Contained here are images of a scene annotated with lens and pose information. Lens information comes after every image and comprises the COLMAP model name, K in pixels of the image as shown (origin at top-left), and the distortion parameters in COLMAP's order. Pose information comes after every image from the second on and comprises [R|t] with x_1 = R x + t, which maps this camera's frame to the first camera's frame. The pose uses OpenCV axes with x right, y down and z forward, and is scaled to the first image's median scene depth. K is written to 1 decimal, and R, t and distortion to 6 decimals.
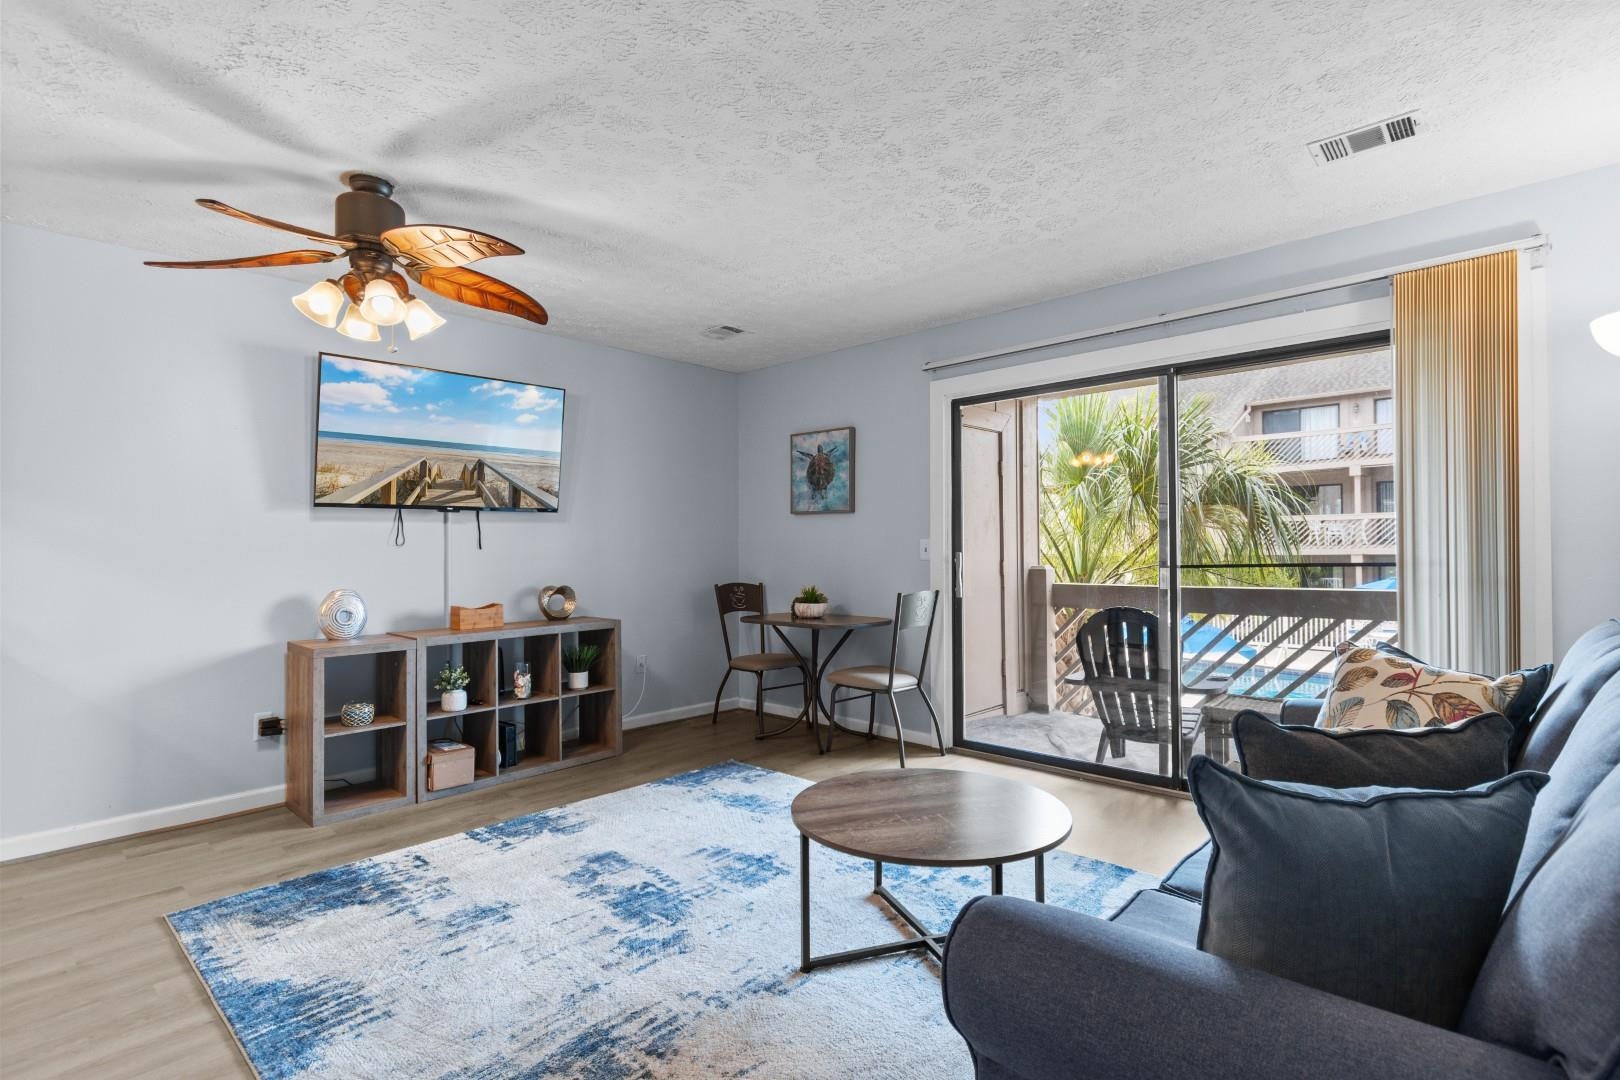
lens RADIAL K [[790.9, 0, 819.9], [0, 790.9, 540.6], [0, 0, 1]] dist [0.004023, 0.000156]
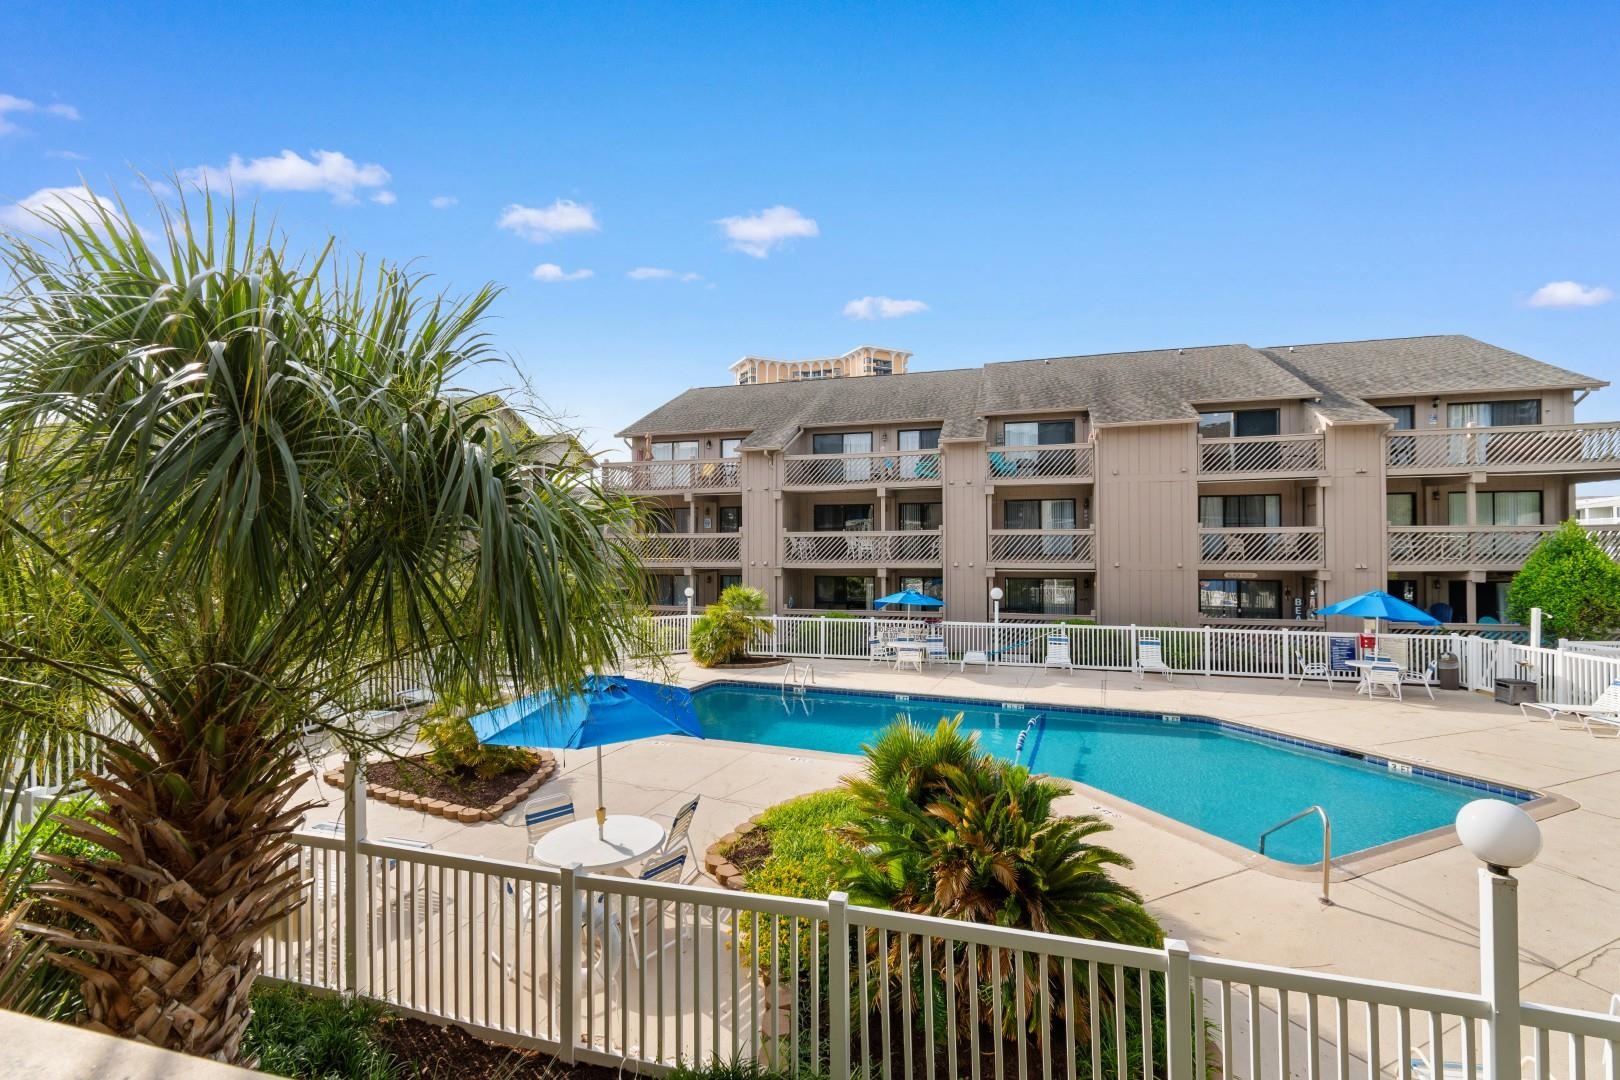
lens RADIAL K [[719.2, 0, 807.9], [0, 719.2, 528.7], [0, 0, 1]] dist [0.004731, -0.000885]
pose [[0.894928, 0.021894, 0.445673, 0.829940], [-0.010098, 0.999533, -0.028825, -0.042880], [-0.446096, 0.021296, 0.894732, 0.910144]]
